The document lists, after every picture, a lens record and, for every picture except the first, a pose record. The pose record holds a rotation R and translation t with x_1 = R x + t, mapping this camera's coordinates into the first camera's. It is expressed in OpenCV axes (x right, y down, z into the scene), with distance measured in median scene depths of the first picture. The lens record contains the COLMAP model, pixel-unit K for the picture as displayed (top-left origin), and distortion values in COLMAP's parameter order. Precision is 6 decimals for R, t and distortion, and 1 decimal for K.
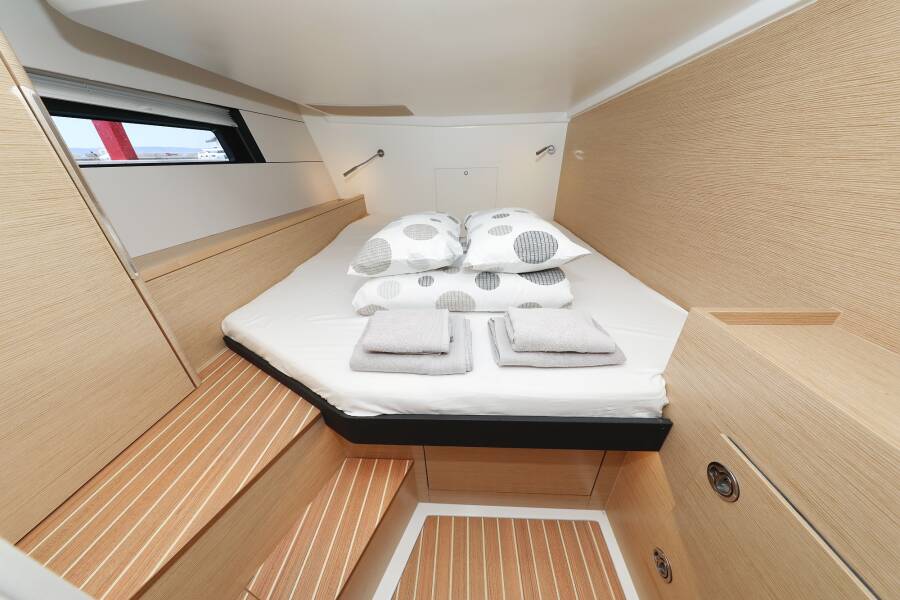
lens RADIAL K [[276.6, 0, 452.0], [0, 276.6, 303.1], [0, 0, 1]] dist [0.000831, 0.000086]
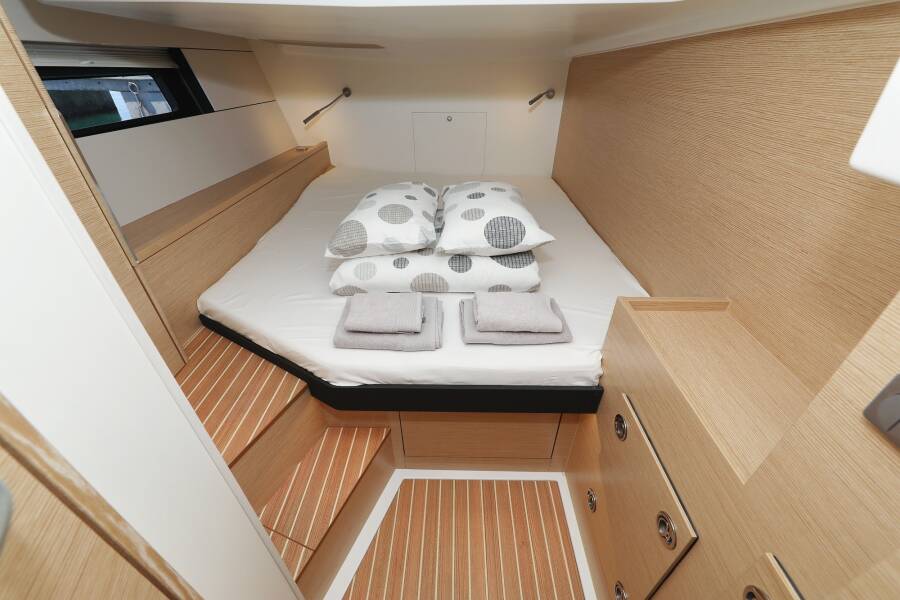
lens RADIAL K [[359.3, 0, 450.0], [0, 359.3, 300.0], [0, 0, 1]] dist [0.001320, 0.000059]
pose [[0.999441, 0.003992, 0.033180, 0.048321], [-0.007217, 0.995193, 0.097665, -0.080449], [-0.032630, -0.097850, 0.994666, -0.380094]]
